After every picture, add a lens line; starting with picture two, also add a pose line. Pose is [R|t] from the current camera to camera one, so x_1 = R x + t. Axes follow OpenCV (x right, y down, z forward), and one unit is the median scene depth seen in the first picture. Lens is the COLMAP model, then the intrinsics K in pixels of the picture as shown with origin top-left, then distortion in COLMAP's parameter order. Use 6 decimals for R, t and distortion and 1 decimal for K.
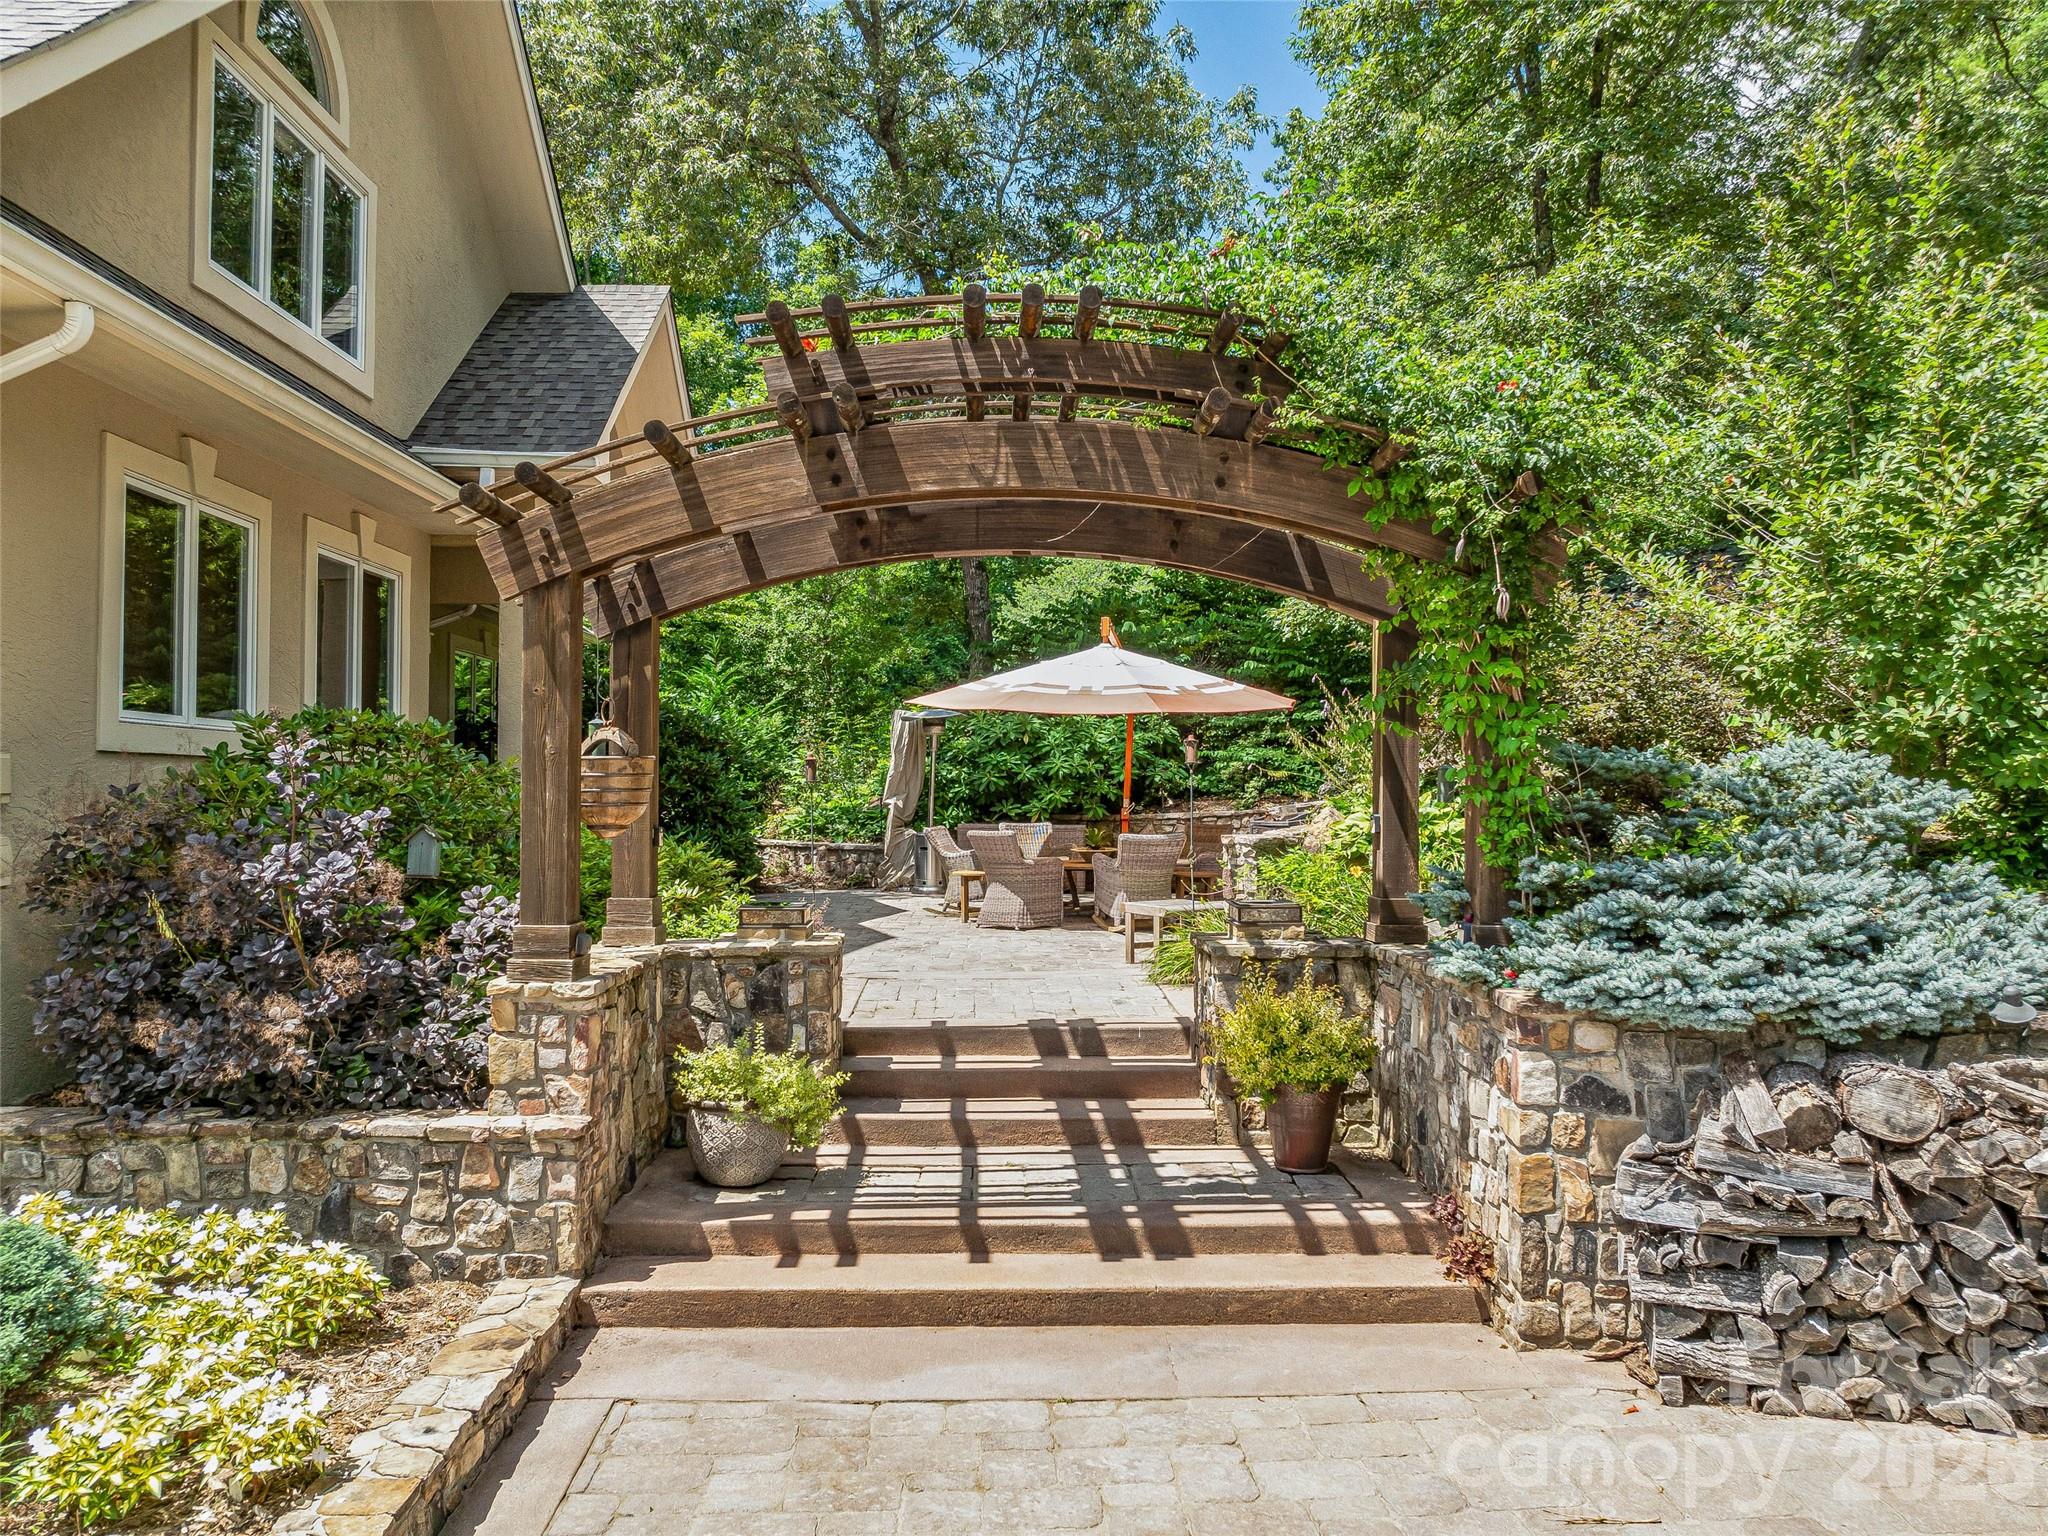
lens RADIAL K [[1438.4, 0, 1023.8], [0, 1438.4, 771.7], [0, 0, 1]] dist [-0.020818, -0.004660]
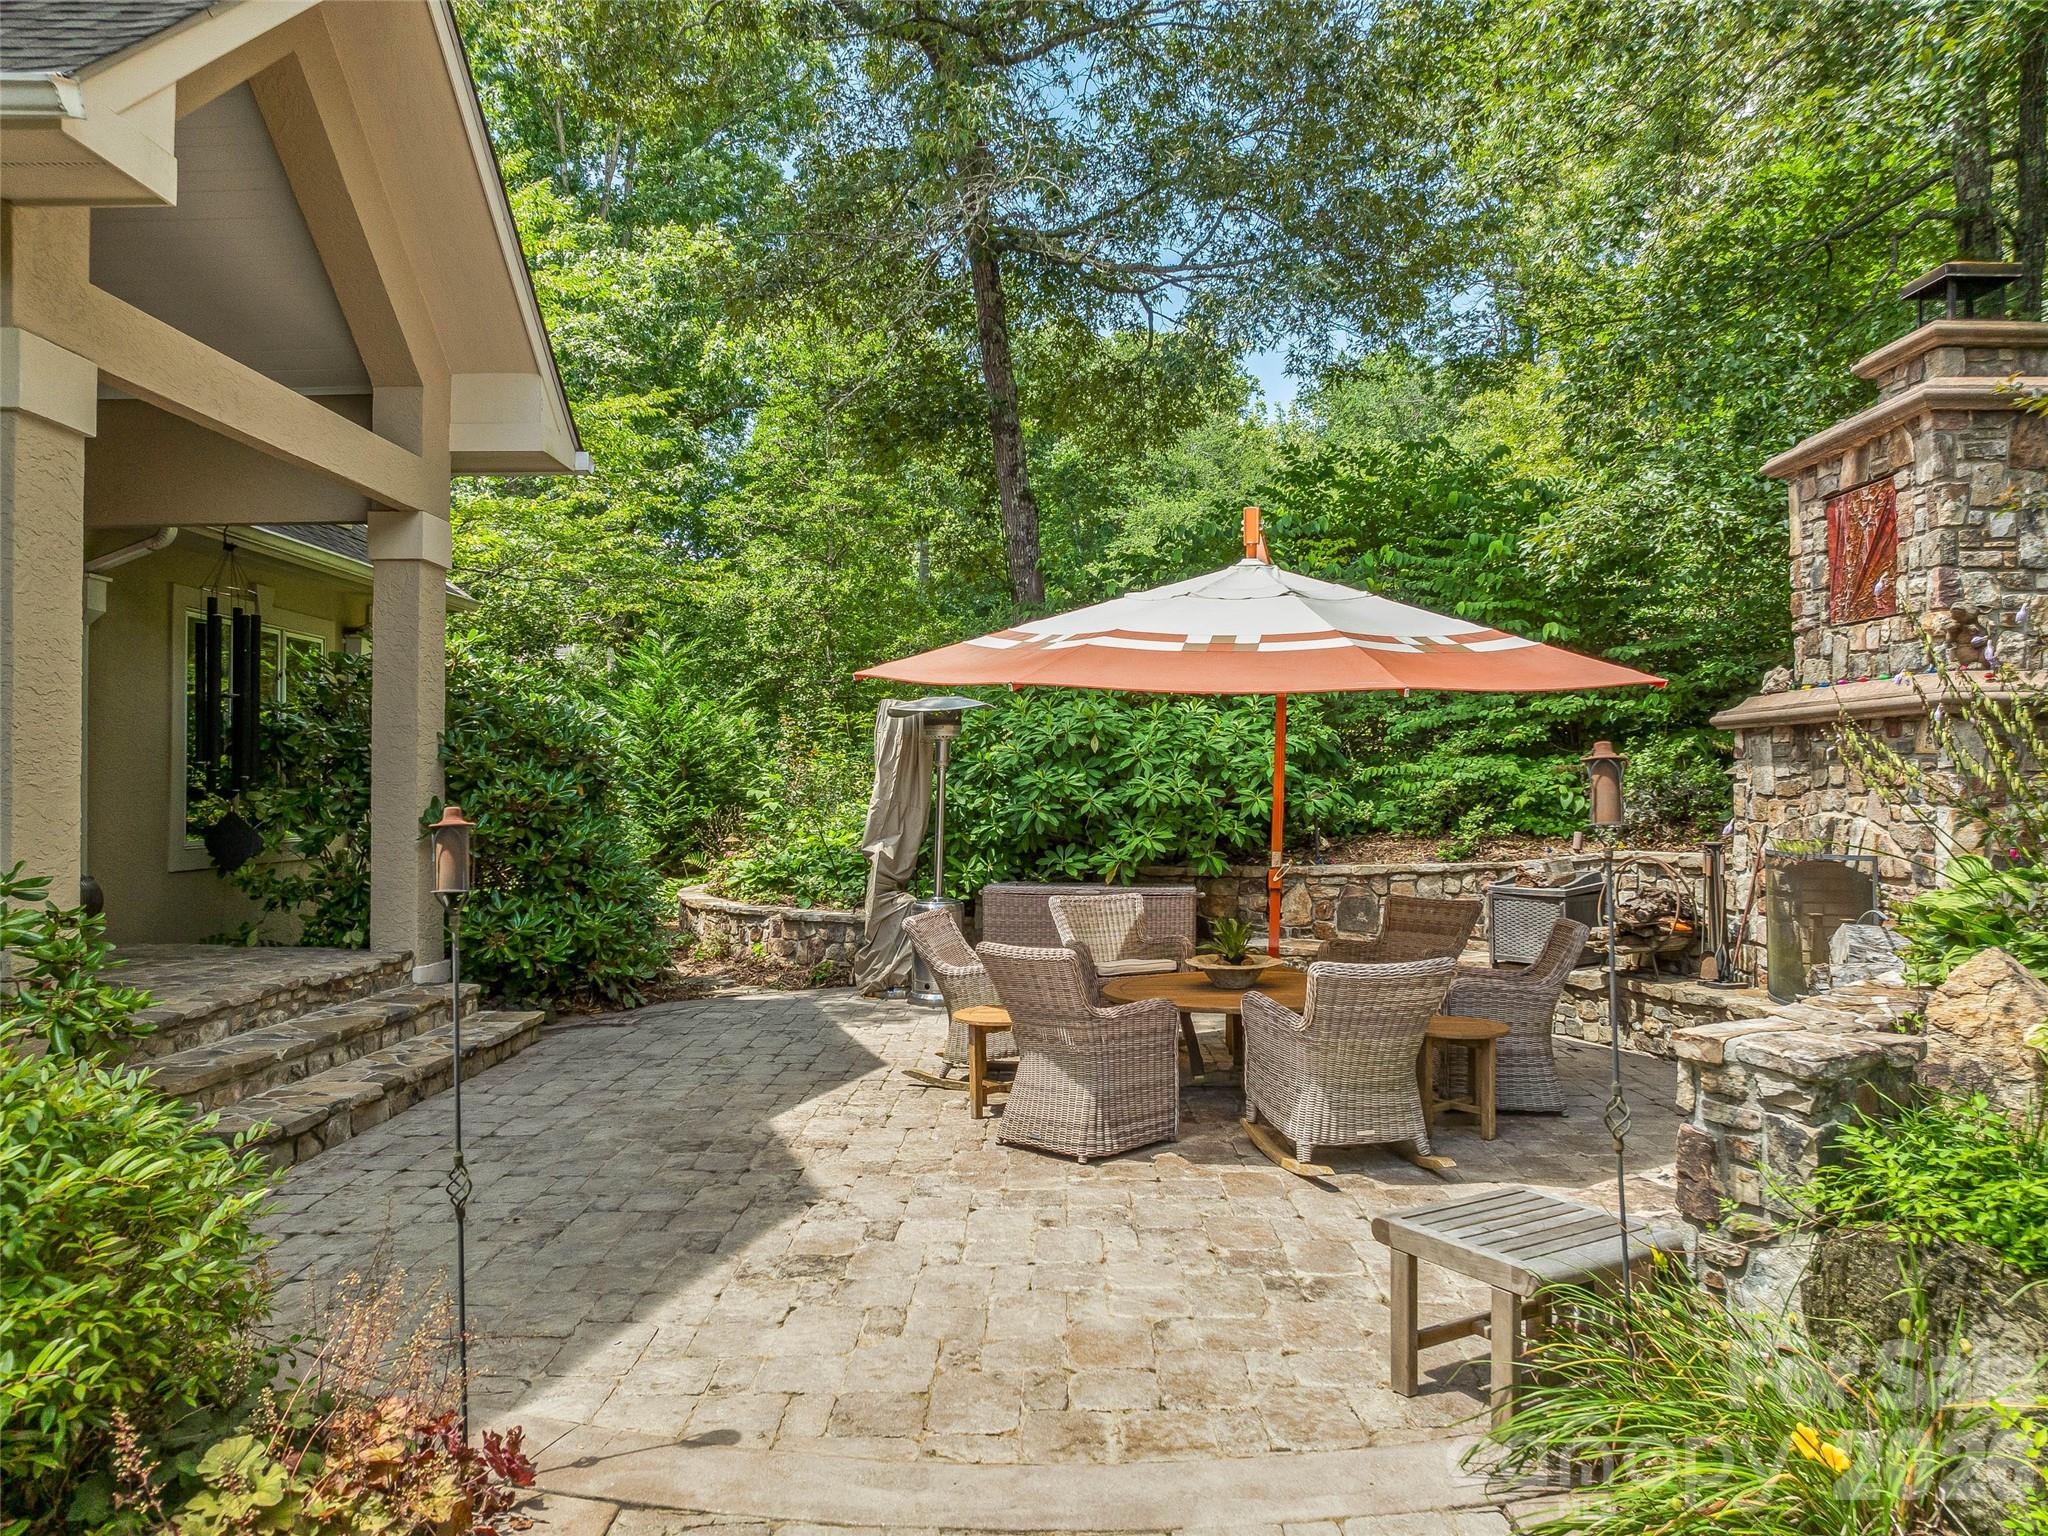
lens RADIAL K [[1438.4, 0, 1030.0], [0, 1438.4, 772.2], [0, 0, 1]] dist [-0.020818, -0.004660]
pose [[0.999086, -0.006713, -0.042226, -0.000355], [0.006690, 0.999977, -0.000690, -0.010949], [0.042230, 0.000406, 0.999108, 0.390919]]
